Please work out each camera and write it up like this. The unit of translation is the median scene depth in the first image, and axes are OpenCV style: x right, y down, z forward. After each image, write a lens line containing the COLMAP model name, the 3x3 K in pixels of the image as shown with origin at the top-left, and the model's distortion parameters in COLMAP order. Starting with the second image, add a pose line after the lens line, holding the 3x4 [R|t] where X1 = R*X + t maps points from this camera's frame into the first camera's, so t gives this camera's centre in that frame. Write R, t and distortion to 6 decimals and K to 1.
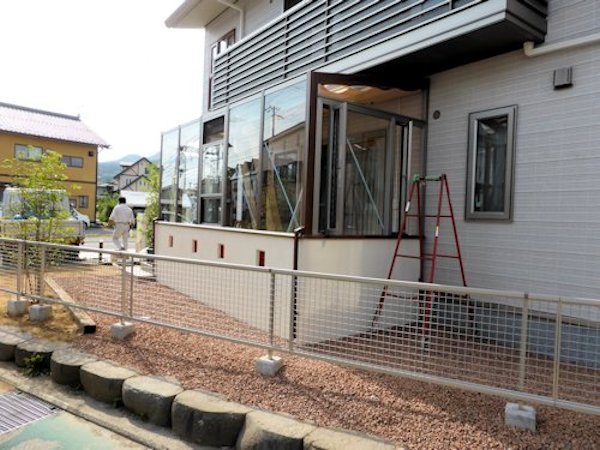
lens RADIAL K [[438.0, 0, 294.5], [0, 438.0, 223.8], [0, 0, 1]] dist [-0.009099, -0.004804]
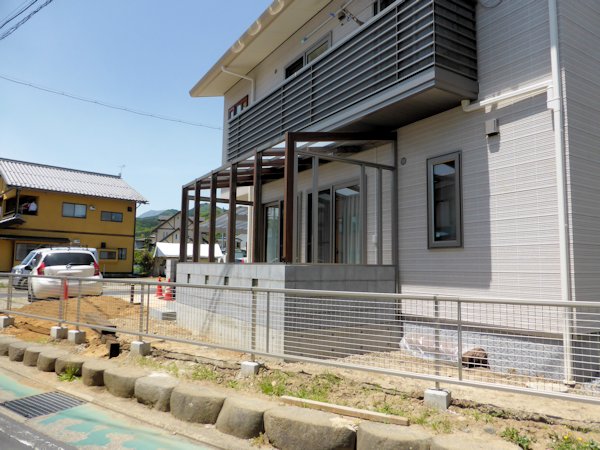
lens RADIAL K [[441.0, 0, 300.0], [0, 441.0, 225.0], [0, 0, 1]] dist [-0.058564, 0.064699]
pose [[0.997177, -0.033523, -0.067196, 0.118298], [0.025951, 0.993532, -0.110551, 0.044583], [0.070467, 0.108495, 0.991596, -0.174373]]
